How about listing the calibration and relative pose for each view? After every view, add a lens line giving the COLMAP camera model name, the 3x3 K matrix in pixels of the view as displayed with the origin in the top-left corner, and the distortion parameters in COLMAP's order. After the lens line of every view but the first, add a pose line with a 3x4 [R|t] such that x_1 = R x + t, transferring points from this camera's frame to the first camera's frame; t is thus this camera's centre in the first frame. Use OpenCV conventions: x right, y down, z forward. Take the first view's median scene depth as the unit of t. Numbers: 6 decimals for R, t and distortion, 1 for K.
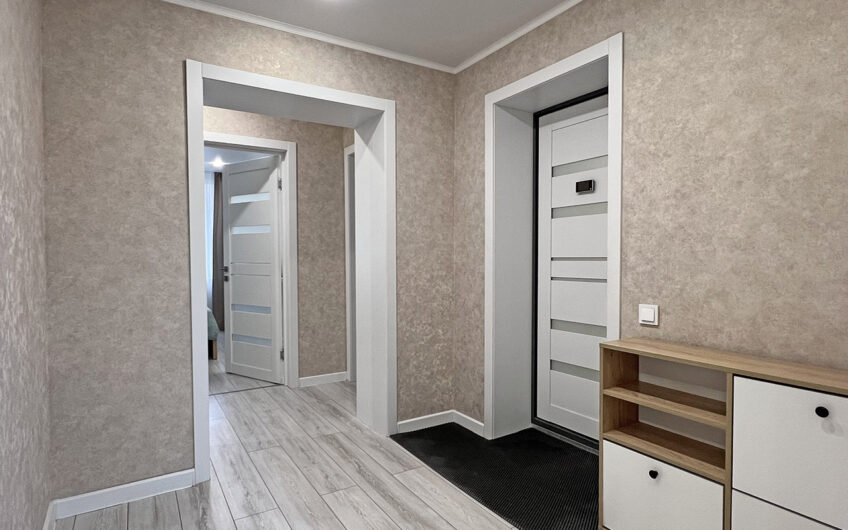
lens RADIAL K [[460.8, 0, 417.6], [0, 460.8, 264.7], [0, 0, 1]] dist [-0.002258, -0.000303]
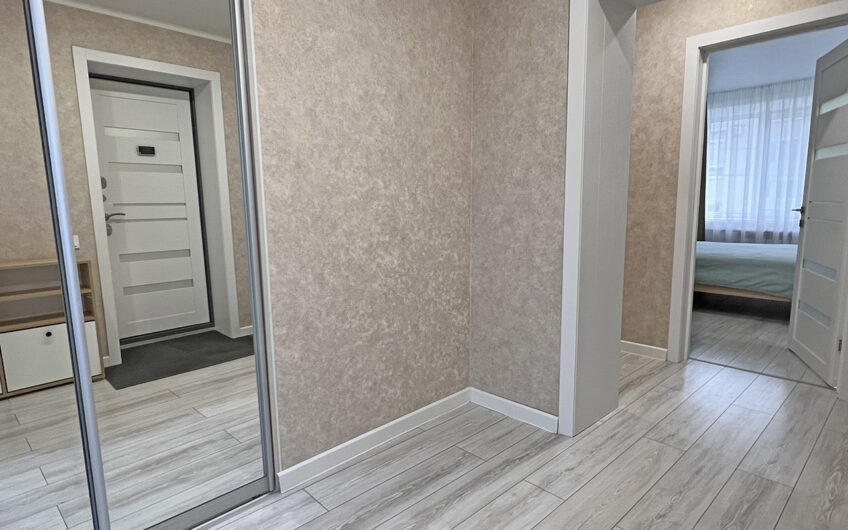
lens RADIAL K [[475.3, 0, 424.5], [0, 475.3, 265.6], [0, 0, 1]] dist [-0.001828, 0.000426]
pose [[0.206268, 0.144977, -0.967696, 0.401704], [-0.000373, 0.988974, 0.148086, -0.024721], [0.978495, -0.030185, 0.204048, 0.554293]]
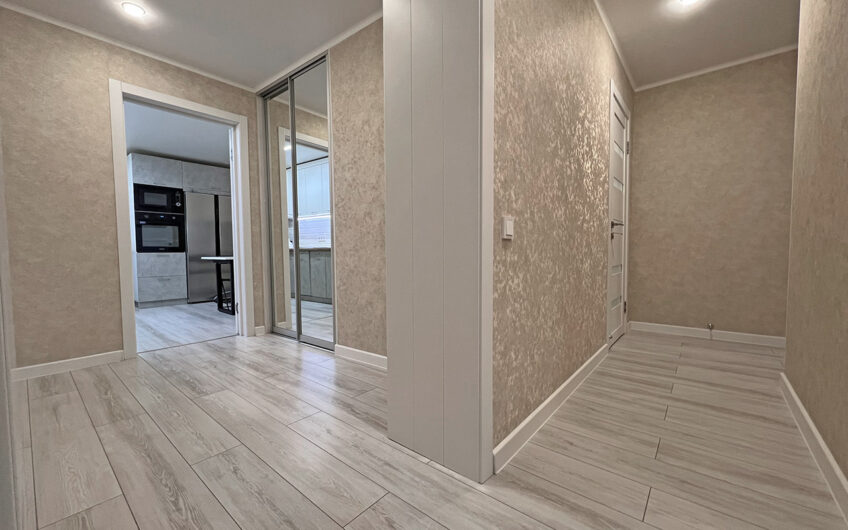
lens RADIAL K [[336.2, 0, 432.2], [0, 336.2, 269.7], [0, 0, 1]] dist [0.002049, 0.000095]
pose [[-0.941009, 0.031819, -0.336881, -0.348394], [0.008759, 0.997526, 0.069752, 0.113714], [0.338267, 0.062686, -0.938960, 1.722402]]
